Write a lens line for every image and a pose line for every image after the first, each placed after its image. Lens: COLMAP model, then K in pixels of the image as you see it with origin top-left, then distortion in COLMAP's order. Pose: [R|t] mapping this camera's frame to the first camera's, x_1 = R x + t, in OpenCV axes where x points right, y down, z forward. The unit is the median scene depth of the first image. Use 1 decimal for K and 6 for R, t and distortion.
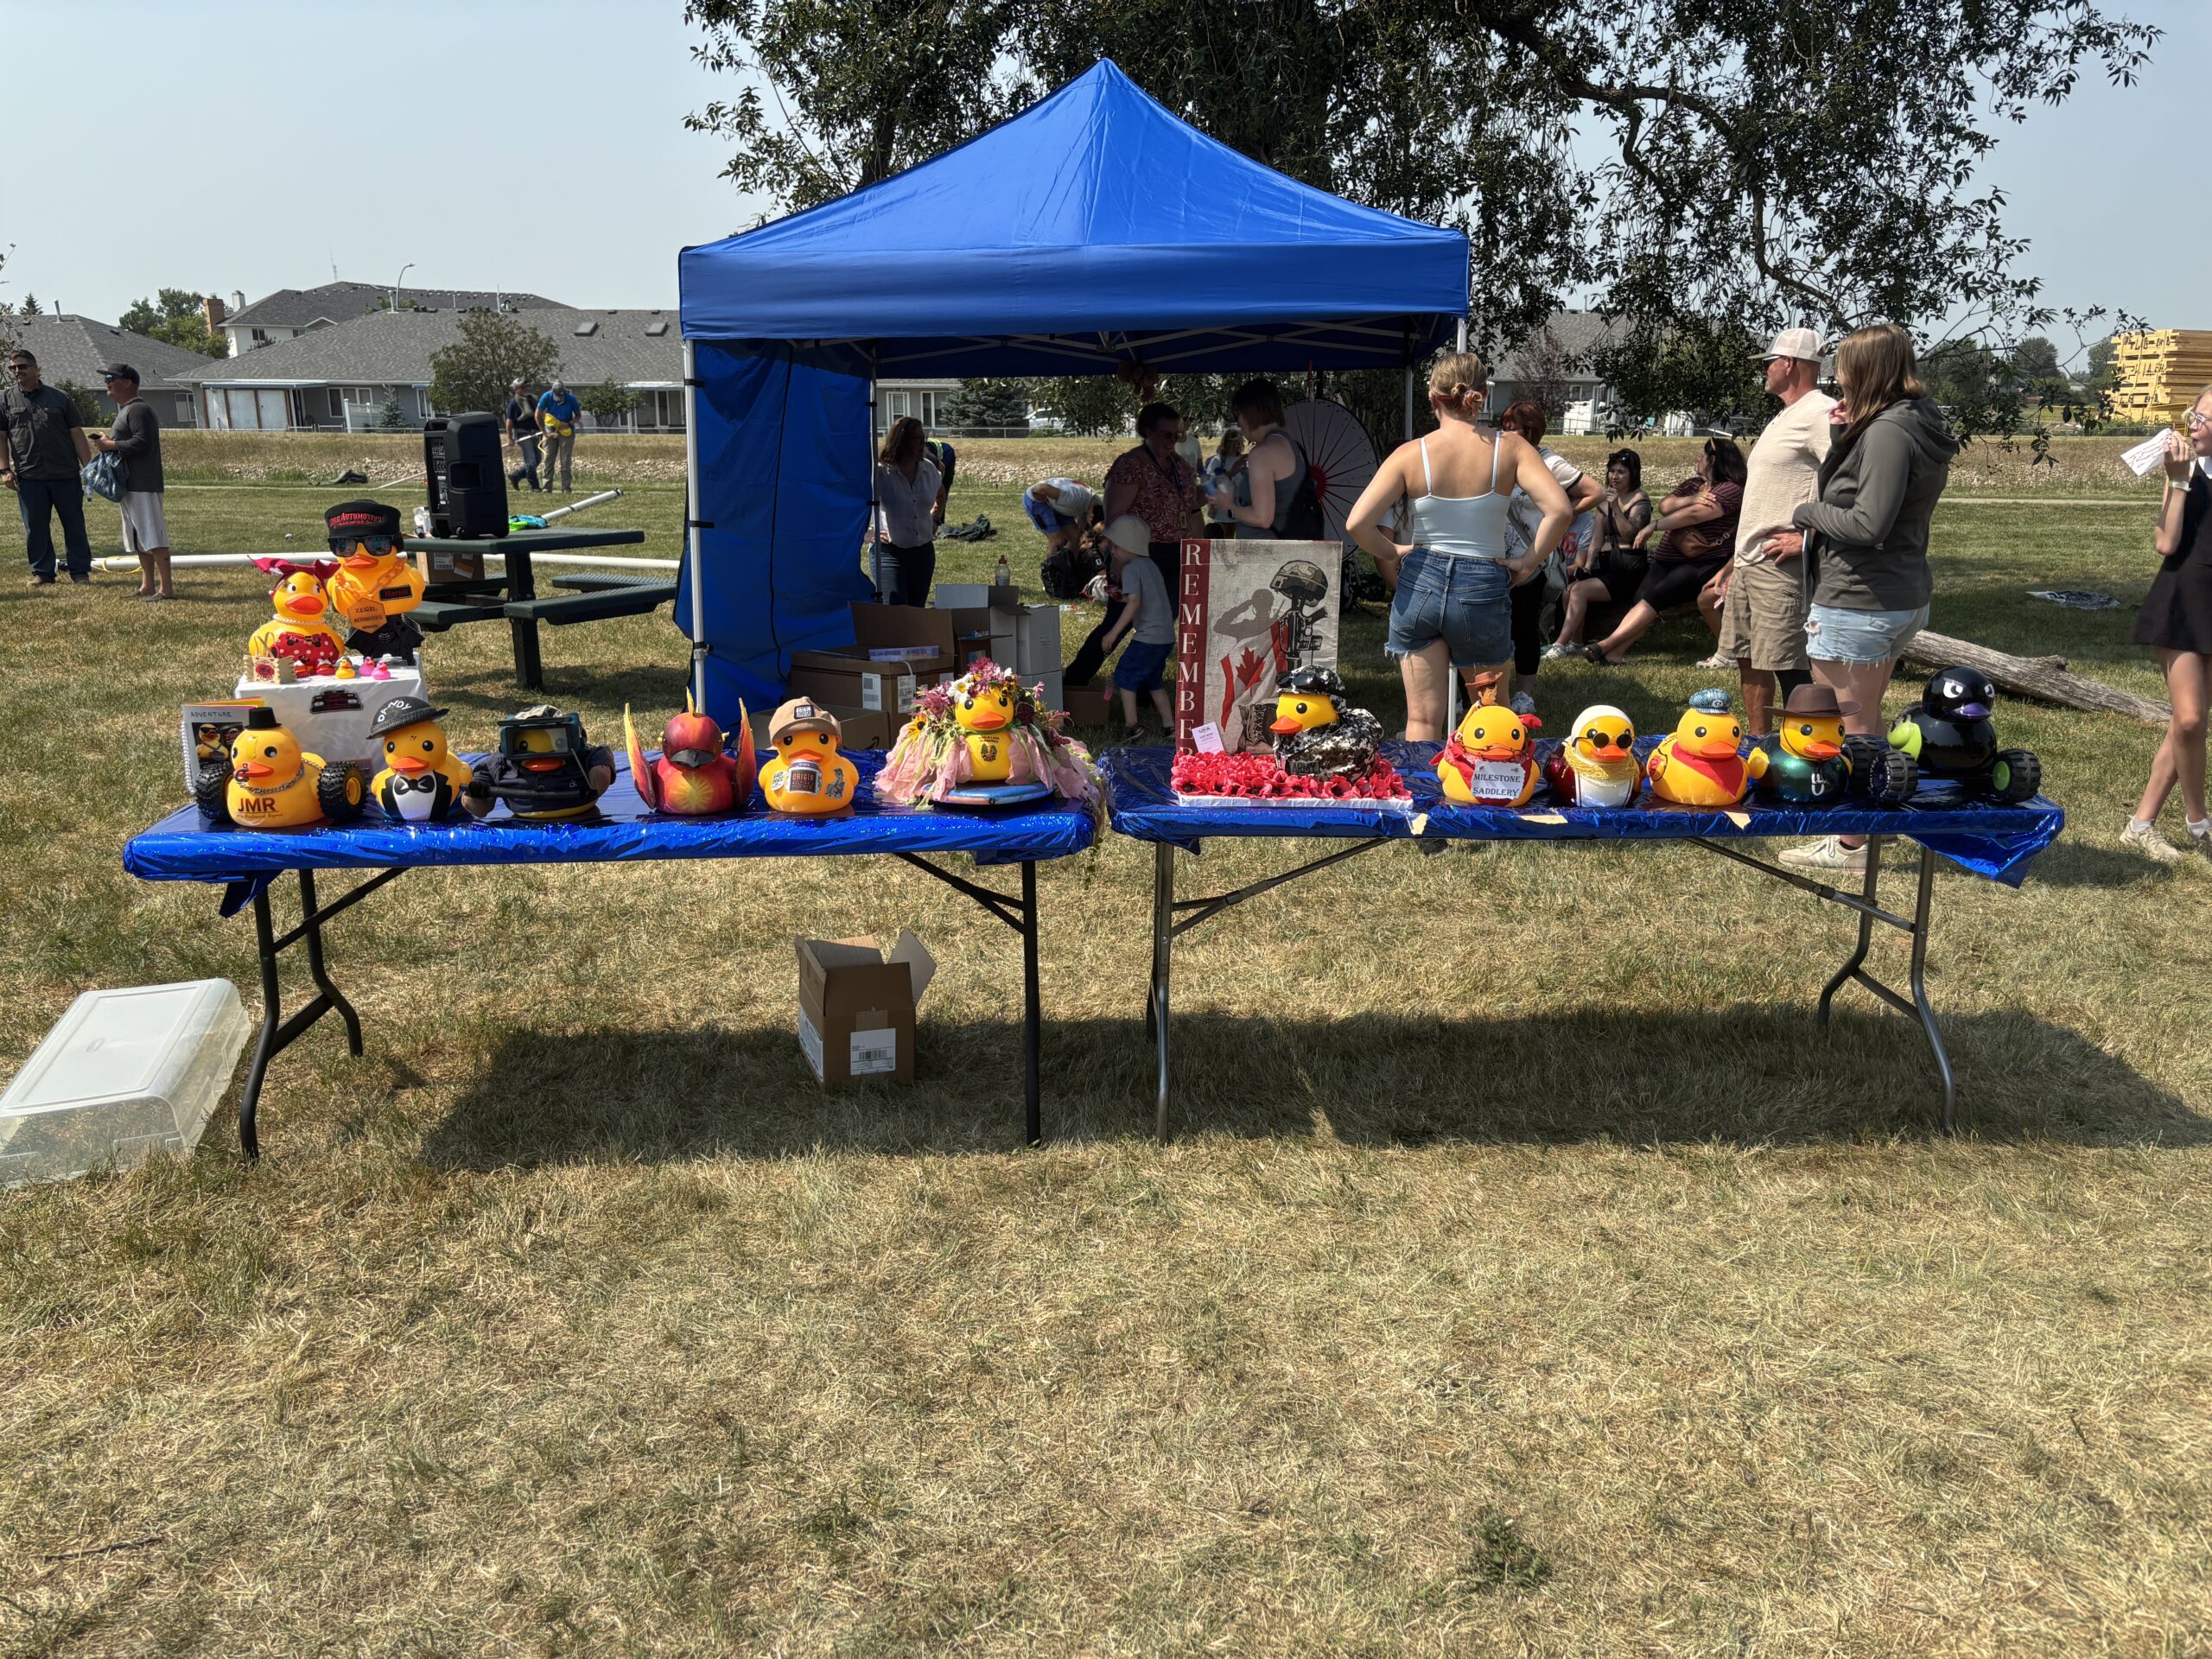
lens RADIAL K [[1708.5, 0, 1094.5], [0, 1708.5, 839.4], [0, 0, 1]] dist [-0.005277, -0.014420]
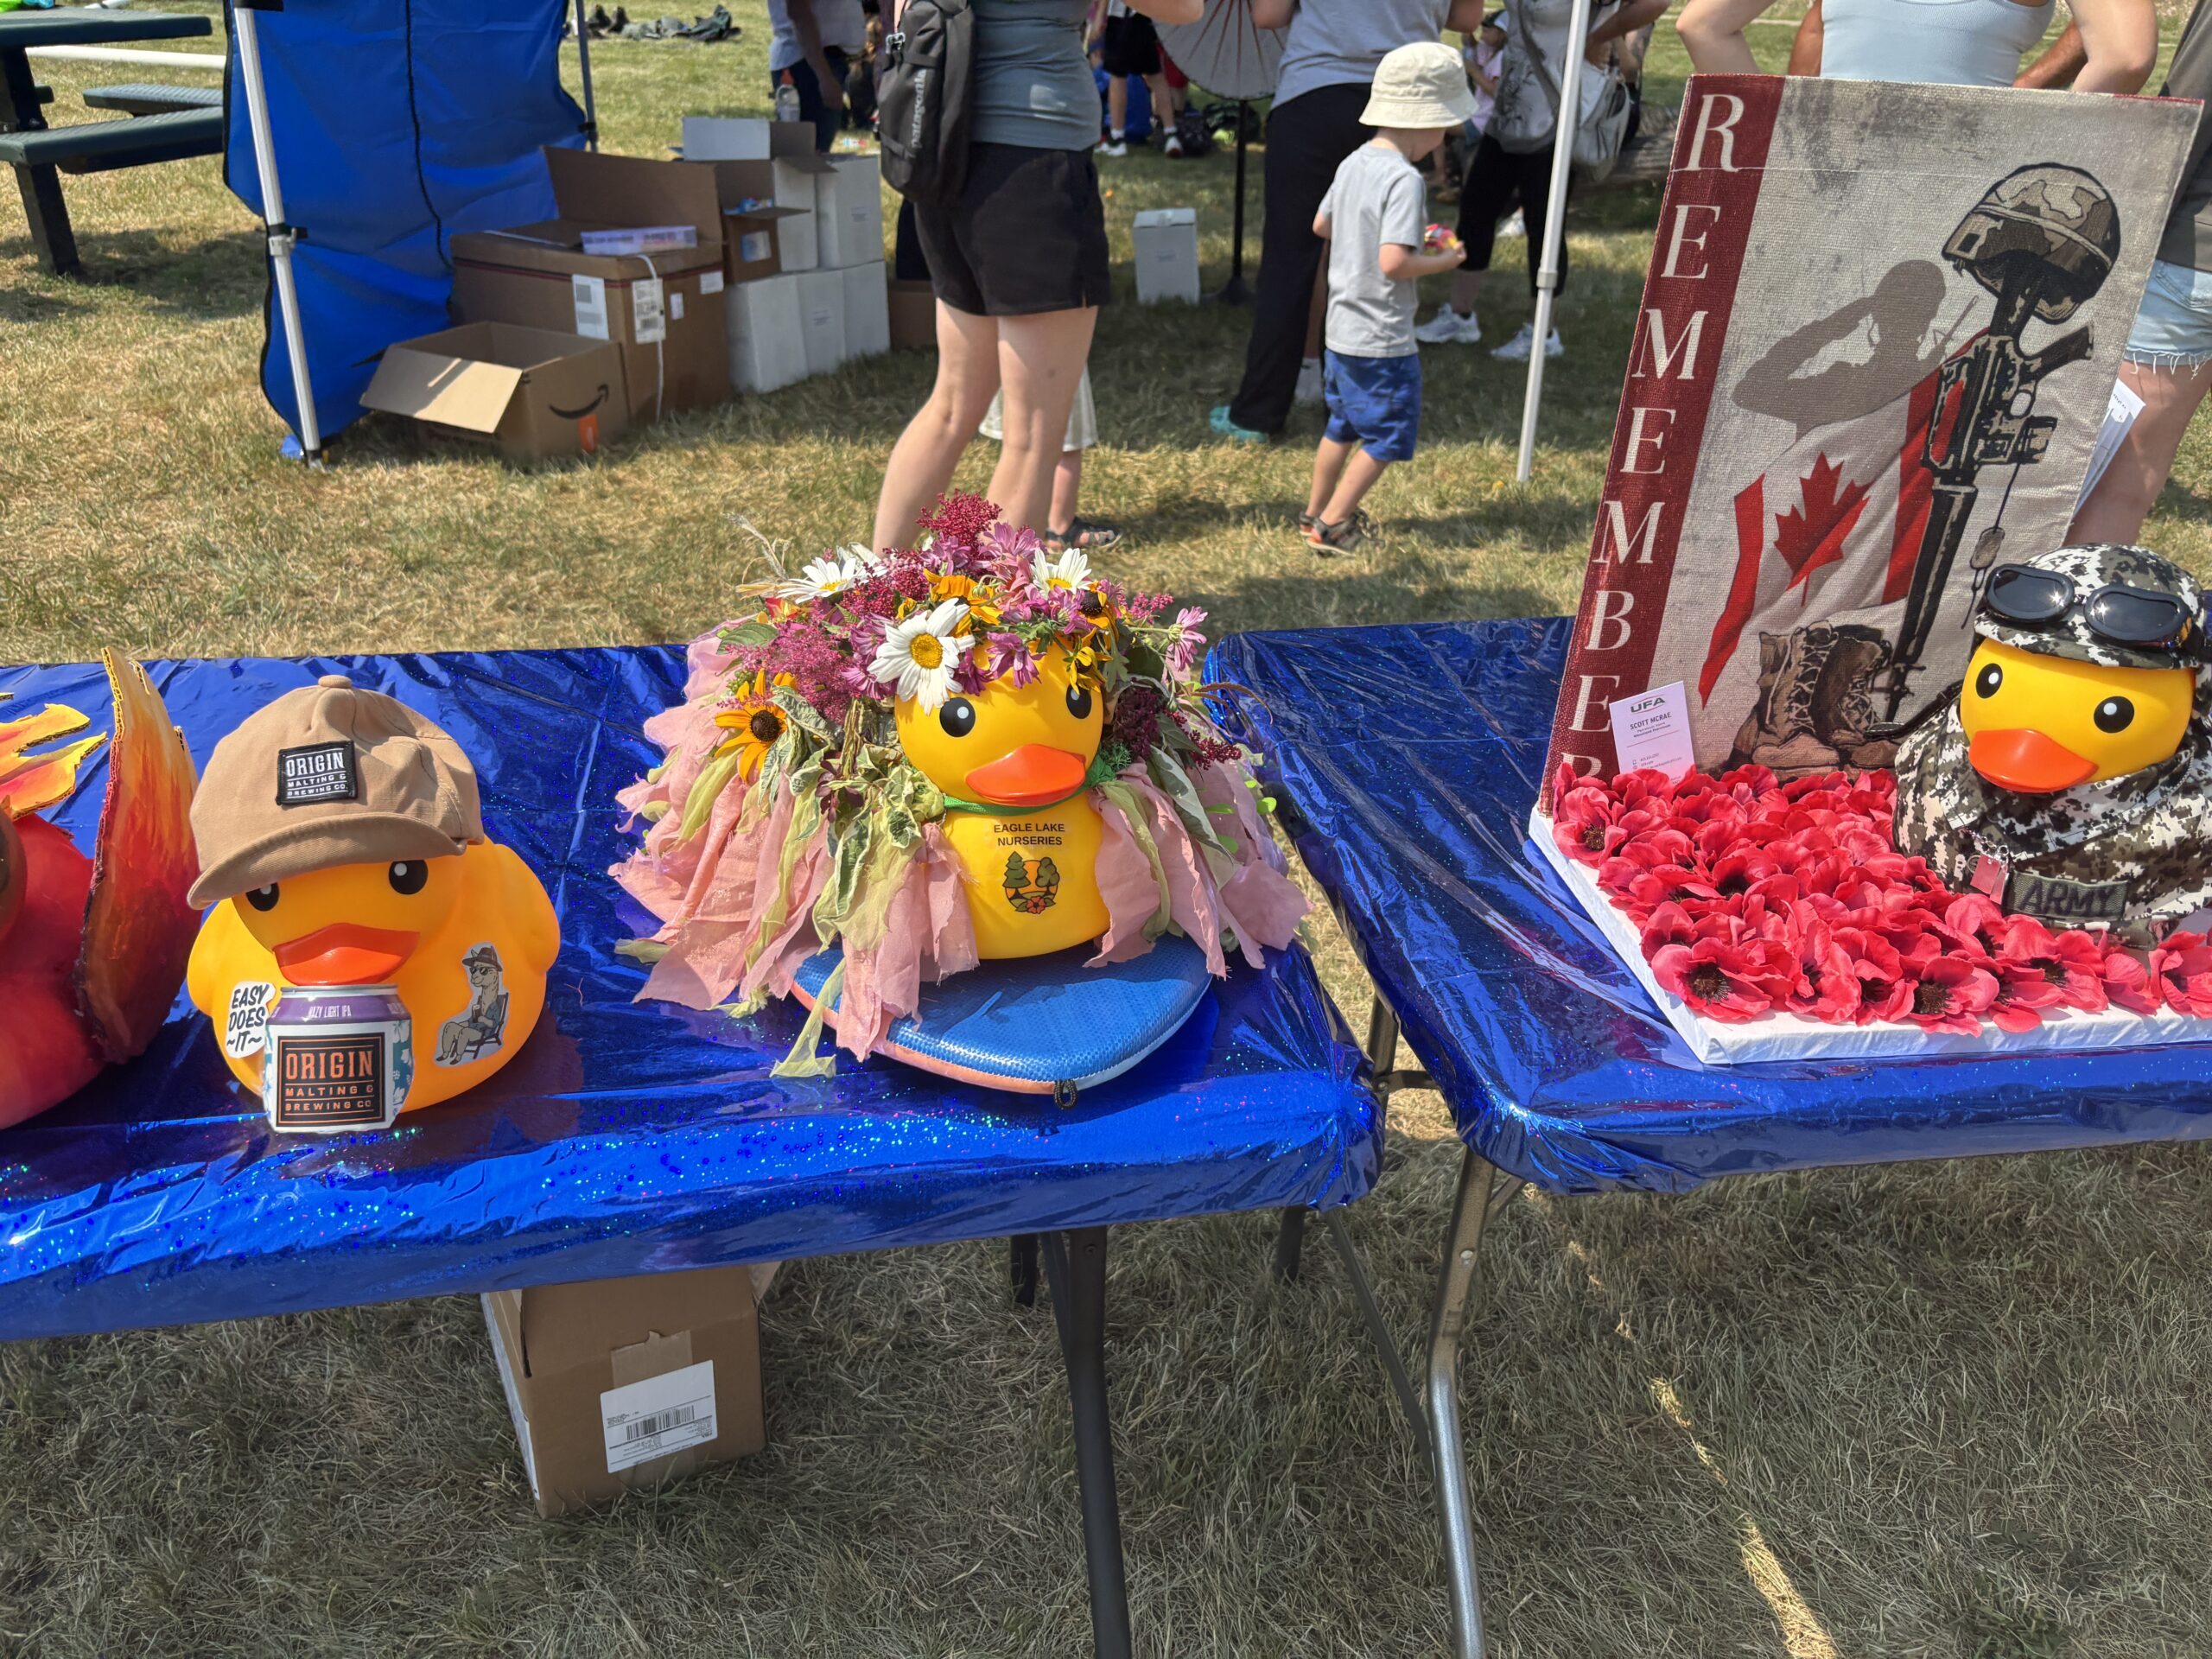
lens RADIAL K [[1708.5, 0, 1094.5], [0, 1708.5, 839.4], [0, 0, 1]] dist [-0.005277, -0.014420]
pose [[0.990043, -0.038367, 0.135438, -0.089148], [0.001953, 0.965790, 0.259319, -0.129915], [-0.140754, -0.256472, 0.956248, 0.730920]]
